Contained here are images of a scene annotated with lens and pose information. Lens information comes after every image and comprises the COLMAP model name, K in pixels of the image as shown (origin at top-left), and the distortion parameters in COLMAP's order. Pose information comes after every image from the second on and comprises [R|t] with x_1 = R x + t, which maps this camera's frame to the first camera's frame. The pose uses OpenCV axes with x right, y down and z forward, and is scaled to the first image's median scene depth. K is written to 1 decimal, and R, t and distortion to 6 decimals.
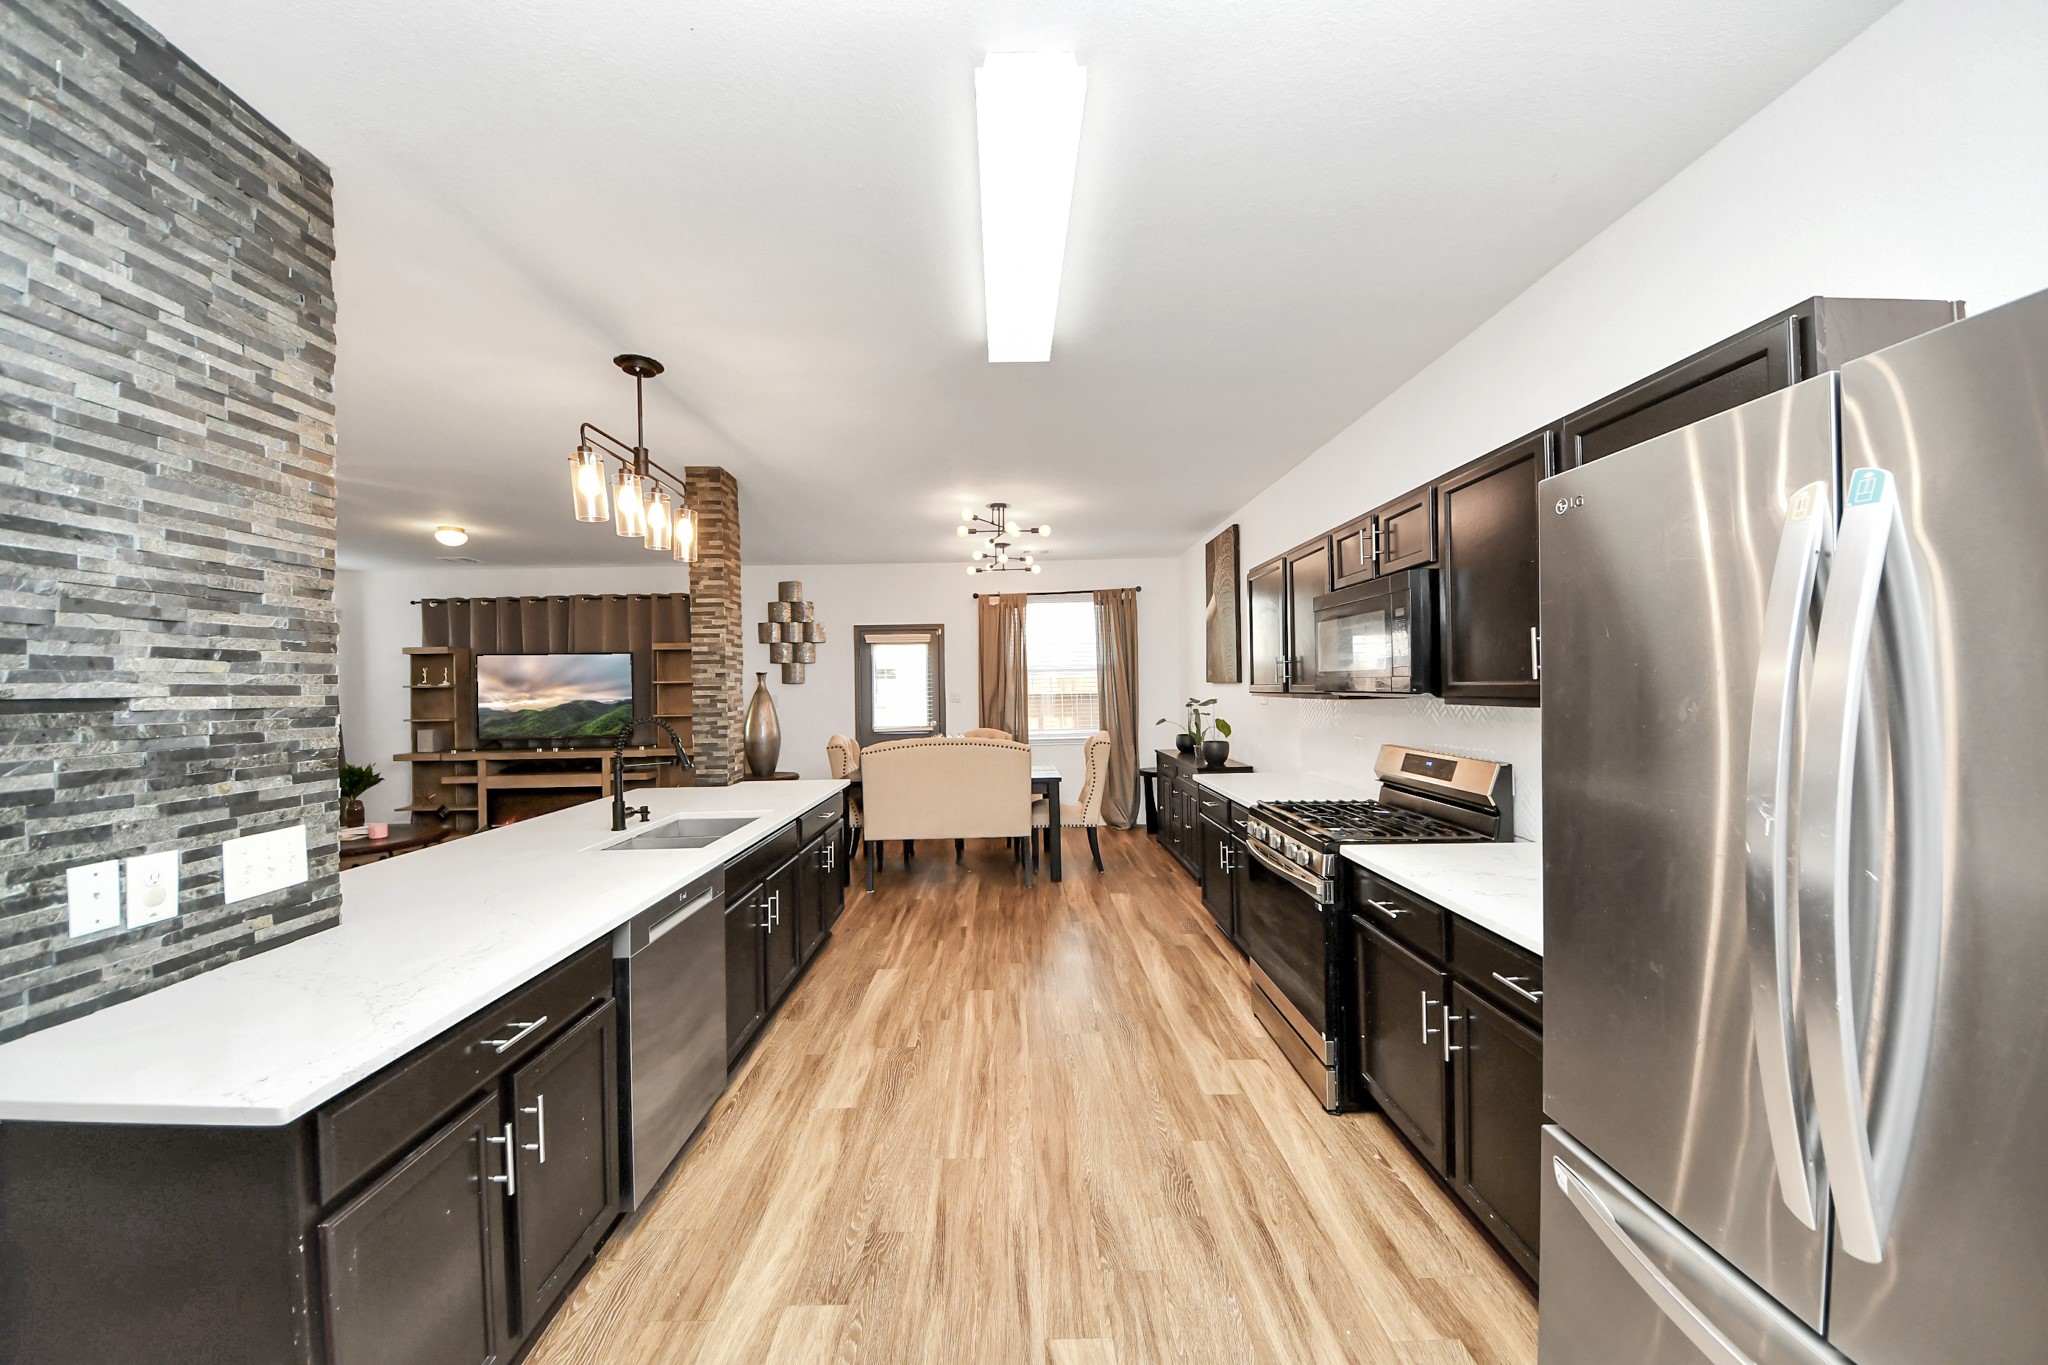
lens RADIAL K [[728.1, 0, 1021.4], [0, 728.1, 686.1], [0, 0, 1]] dist [0.032482, -0.019646]
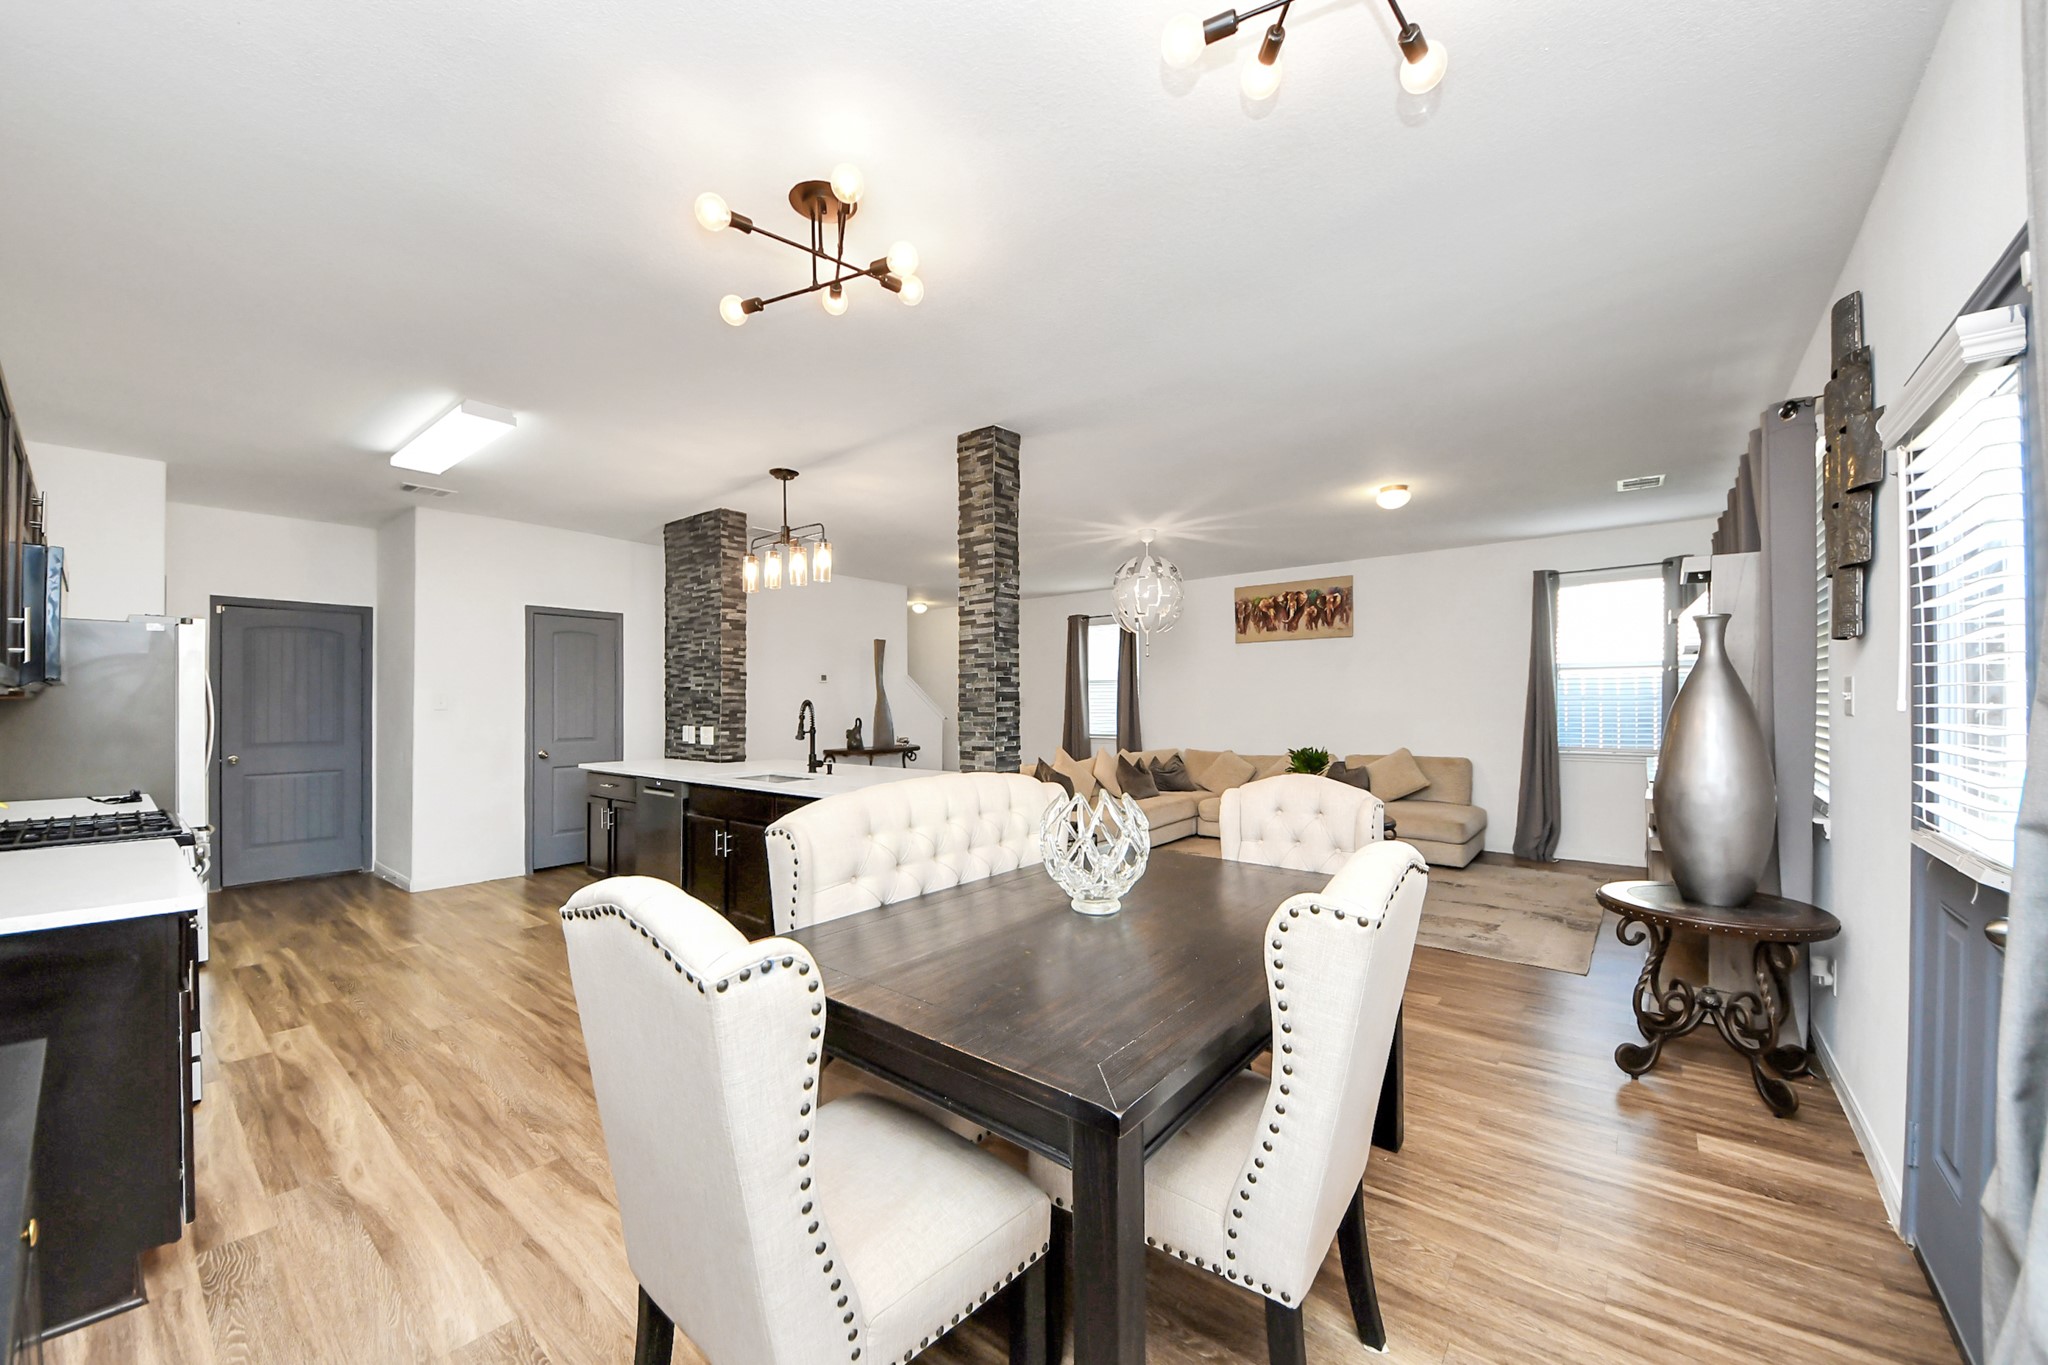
lens RADIAL K [[761.5, 0, 1016.1], [0, 761.5, 693.2], [0, 0, 1]] dist [0.029588, -0.026032]
pose [[-0.649048, 0.012441, -0.760646, 0.378979], [0.016292, 0.999864, 0.002452, 0.031416], [0.760573, -0.010801, -0.649163, 2.296932]]
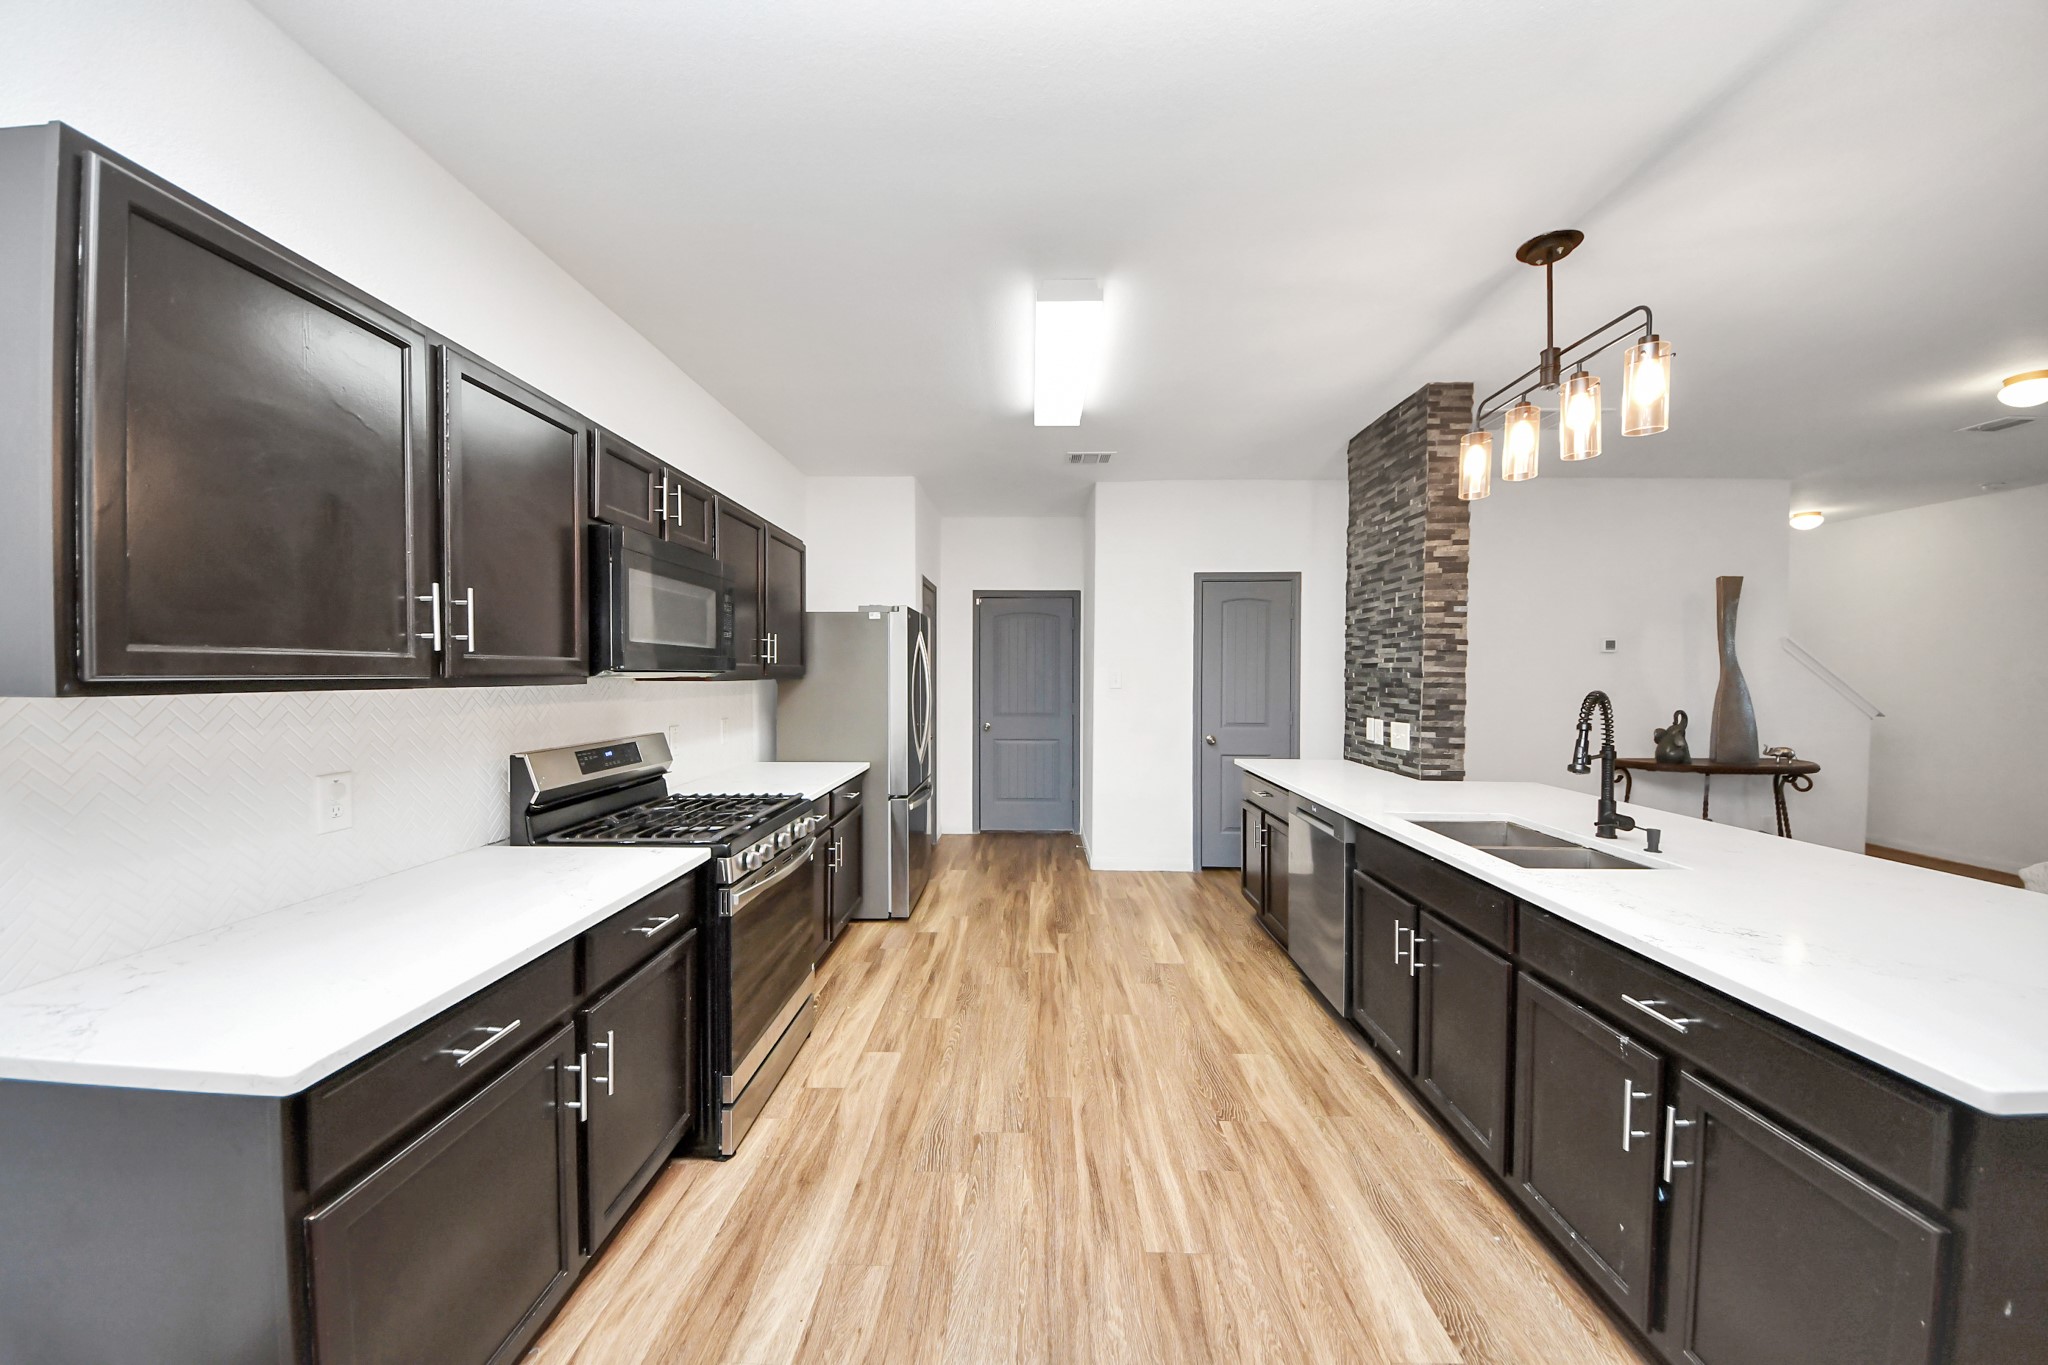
lens RADIAL K [[718.7, 0, 1014.9], [0, 718.7, 686.2], [0, 0, 1]] dist [0.045340, -0.030097]
pose [[-0.998731, 0.014249, 0.048305, 0.025842], [0.015141, 0.999721, 0.018149, 0.015157], [-0.048033, 0.018857, -0.998668, 1.733424]]
